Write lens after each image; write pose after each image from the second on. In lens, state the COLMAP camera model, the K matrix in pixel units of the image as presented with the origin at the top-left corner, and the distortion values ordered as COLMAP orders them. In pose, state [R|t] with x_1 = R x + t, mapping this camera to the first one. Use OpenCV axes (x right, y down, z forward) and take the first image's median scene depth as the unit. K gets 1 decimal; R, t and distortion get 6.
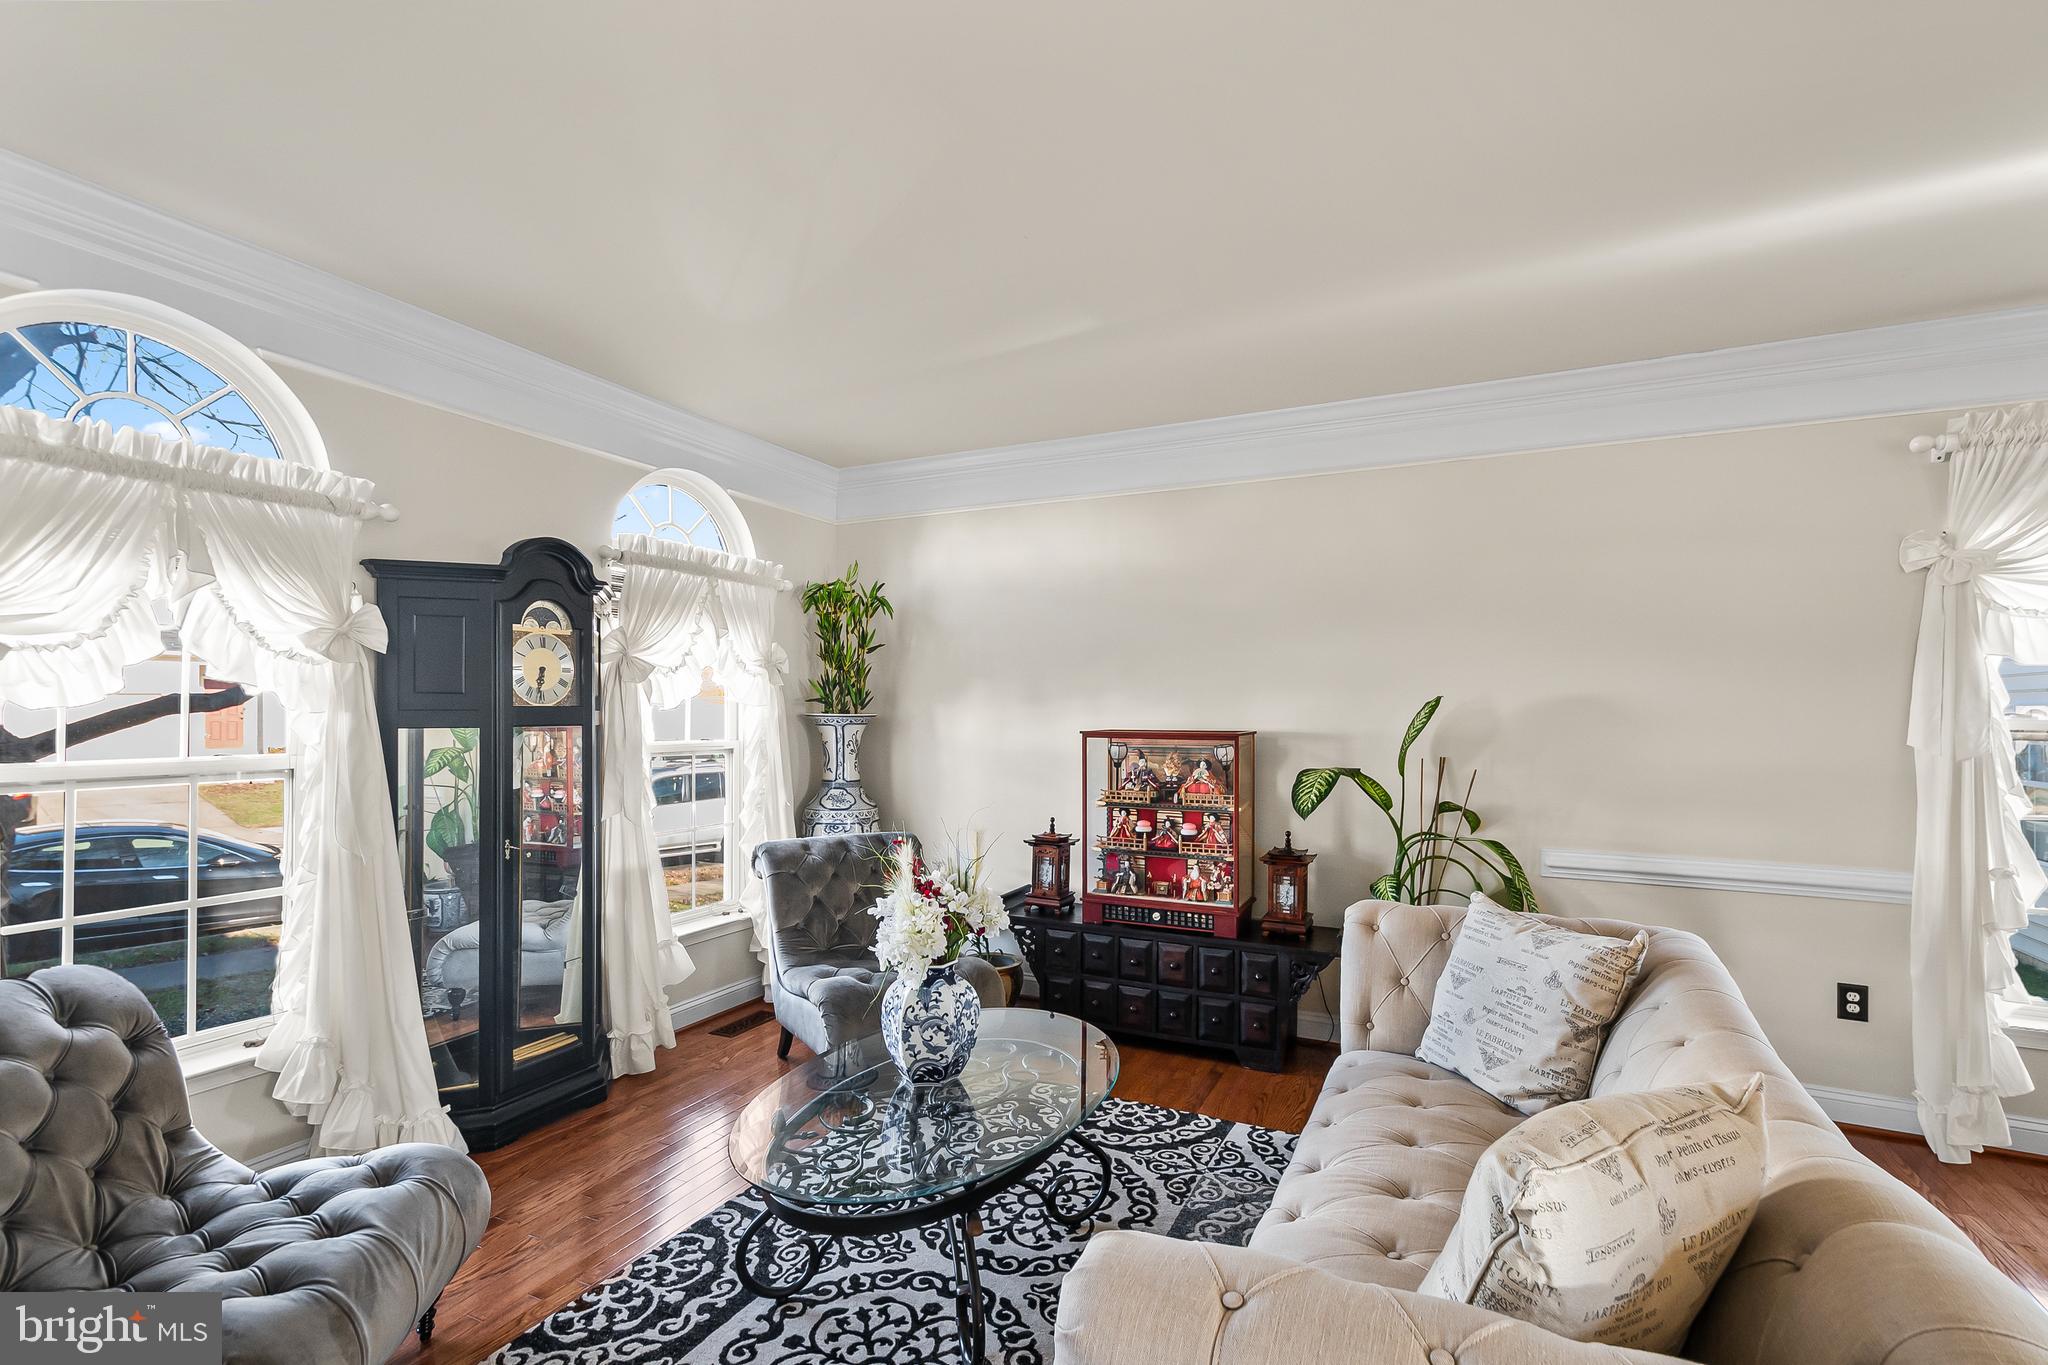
lens RADIAL K [[921.9, 0, 1030.9], [0, 921.9, 712.5], [0, 0, 1]] dist [0.001466, 0.000529]
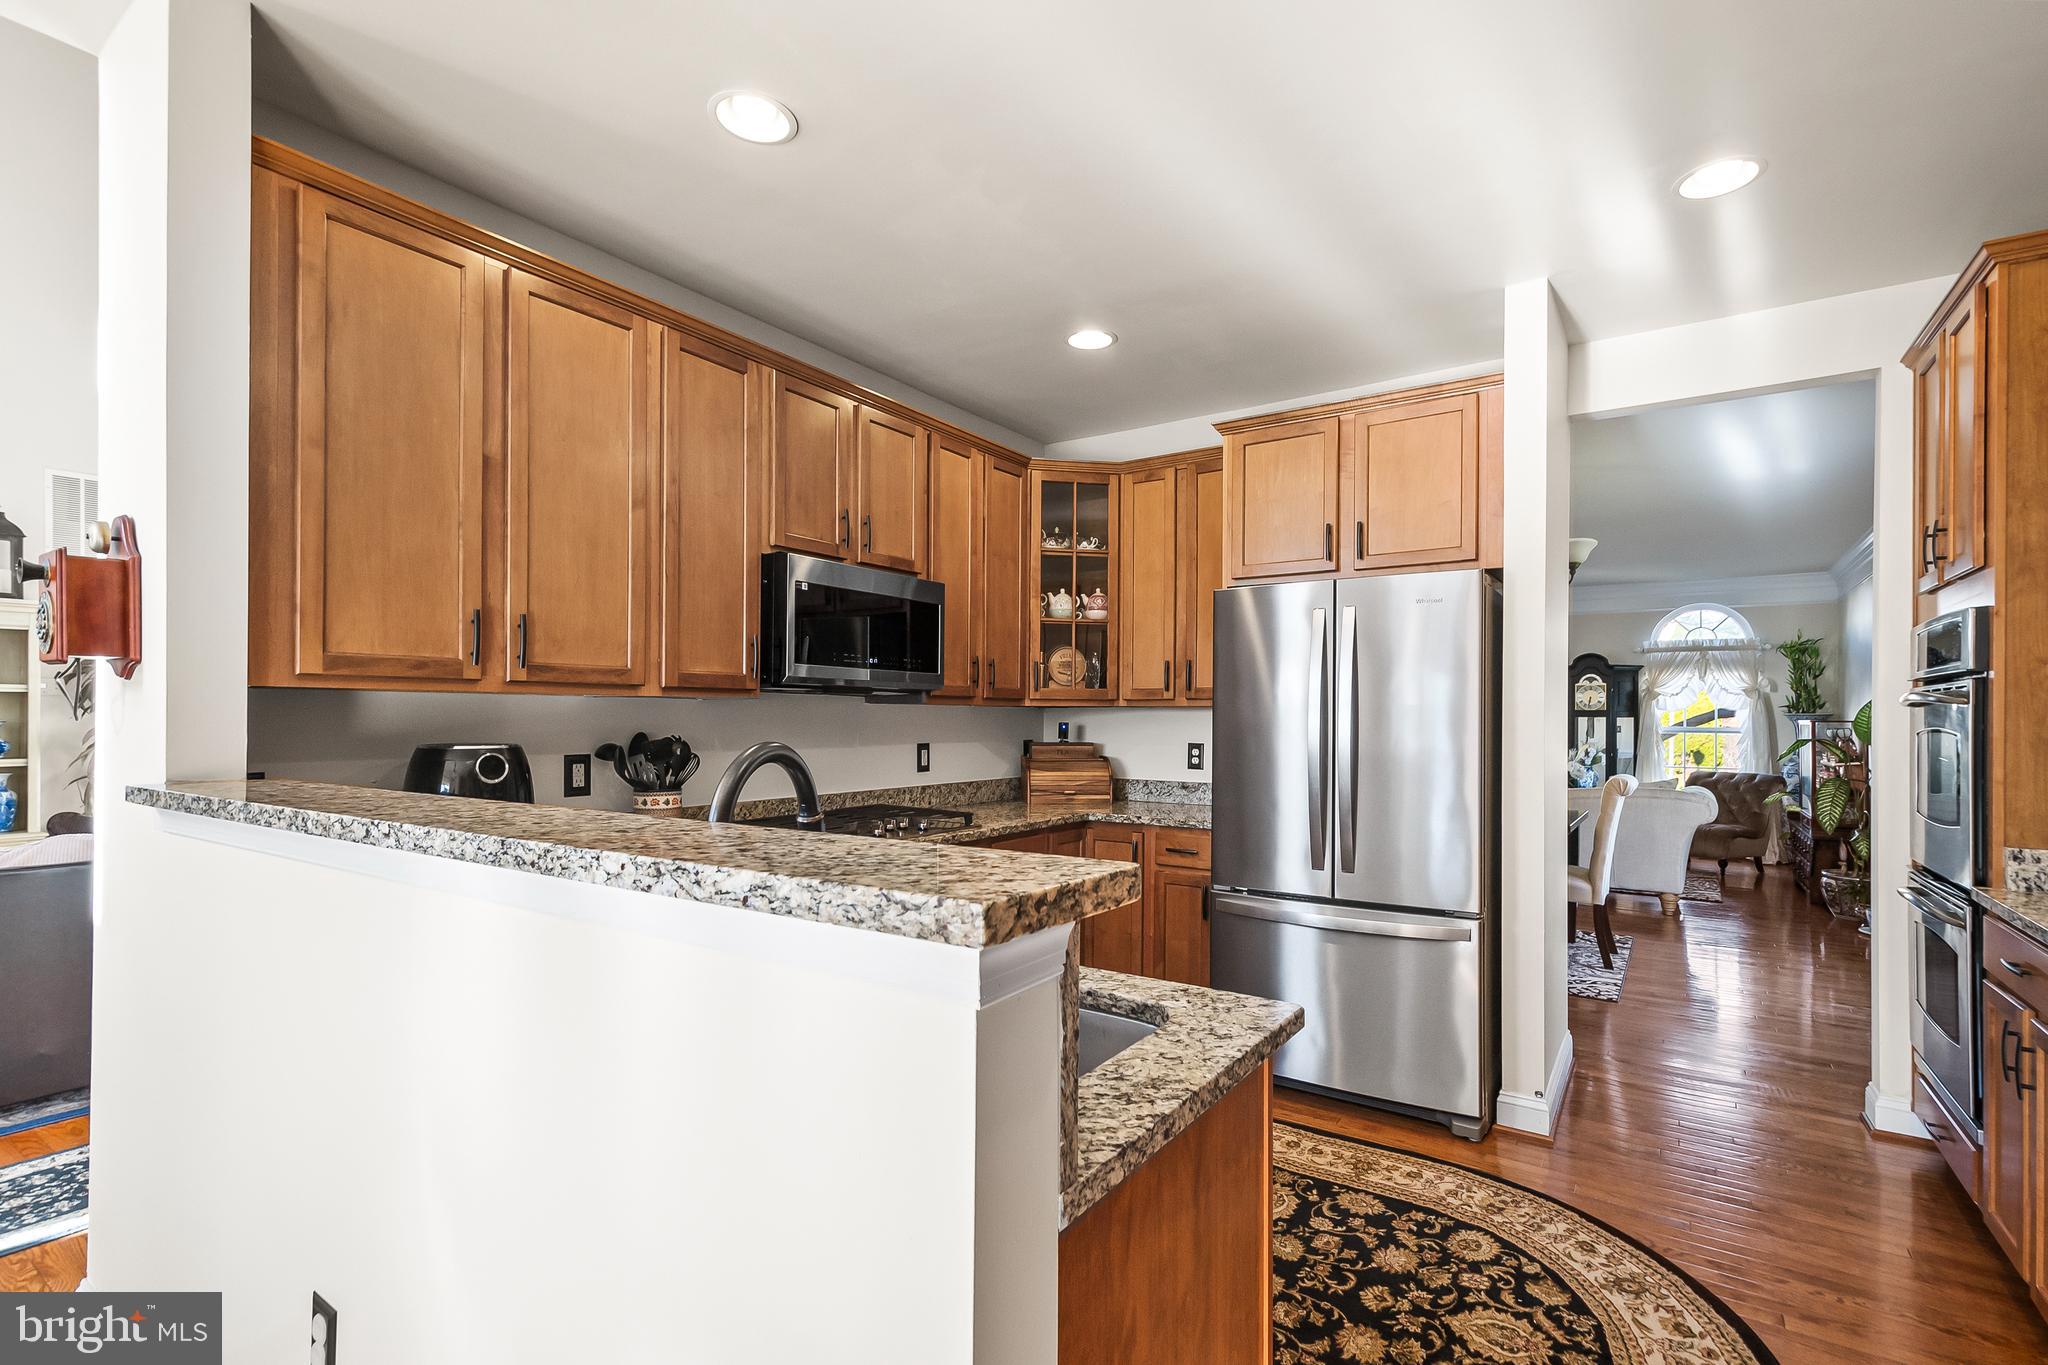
lens RADIAL K [[921.9, 0, 1030.9], [0, 921.9, 712.5], [0, 0, 1]] dist [0.001466, 0.000529]
pose [[-0.165933, -0.005342, -0.986122, 2.663626], [-0.008466, 0.999956, -0.003992, 0.028509], [0.986101, 0.007686, -0.165971, -0.274289]]
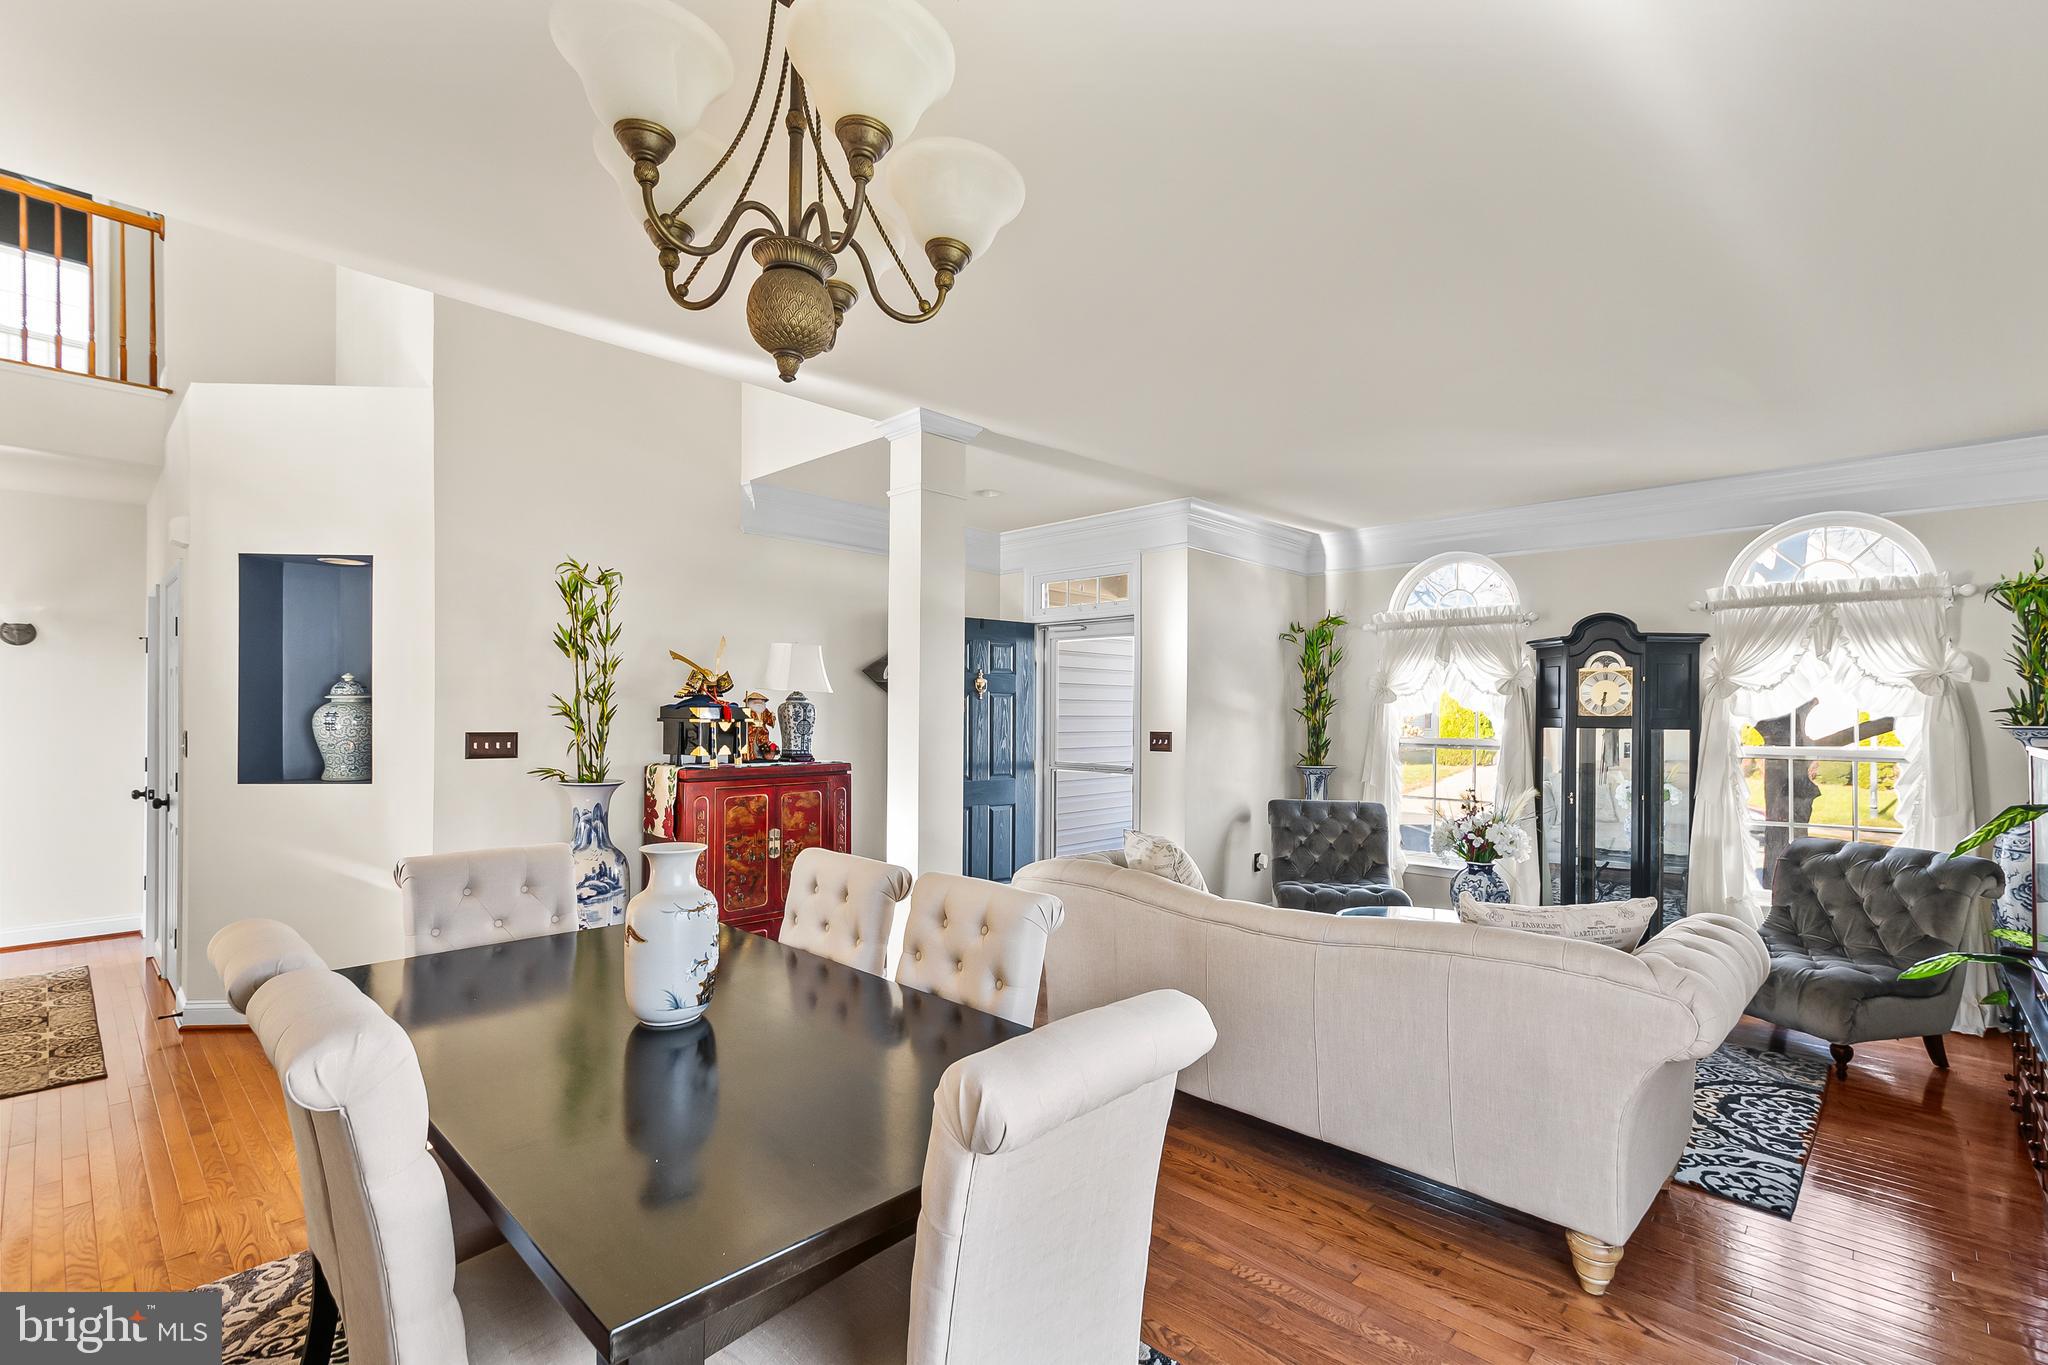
lens RADIAL K [[921.9, 0, 1030.9], [0, 921.9, 712.5], [0, 0, 1]] dist [0.001466, 0.000529]
pose [[-0.313470, -0.006971, -0.949572, 1.323305], [-0.011077, 0.999932, -0.003684, 0.004086], [0.949533, 0.009364, -0.313526, 0.545496]]
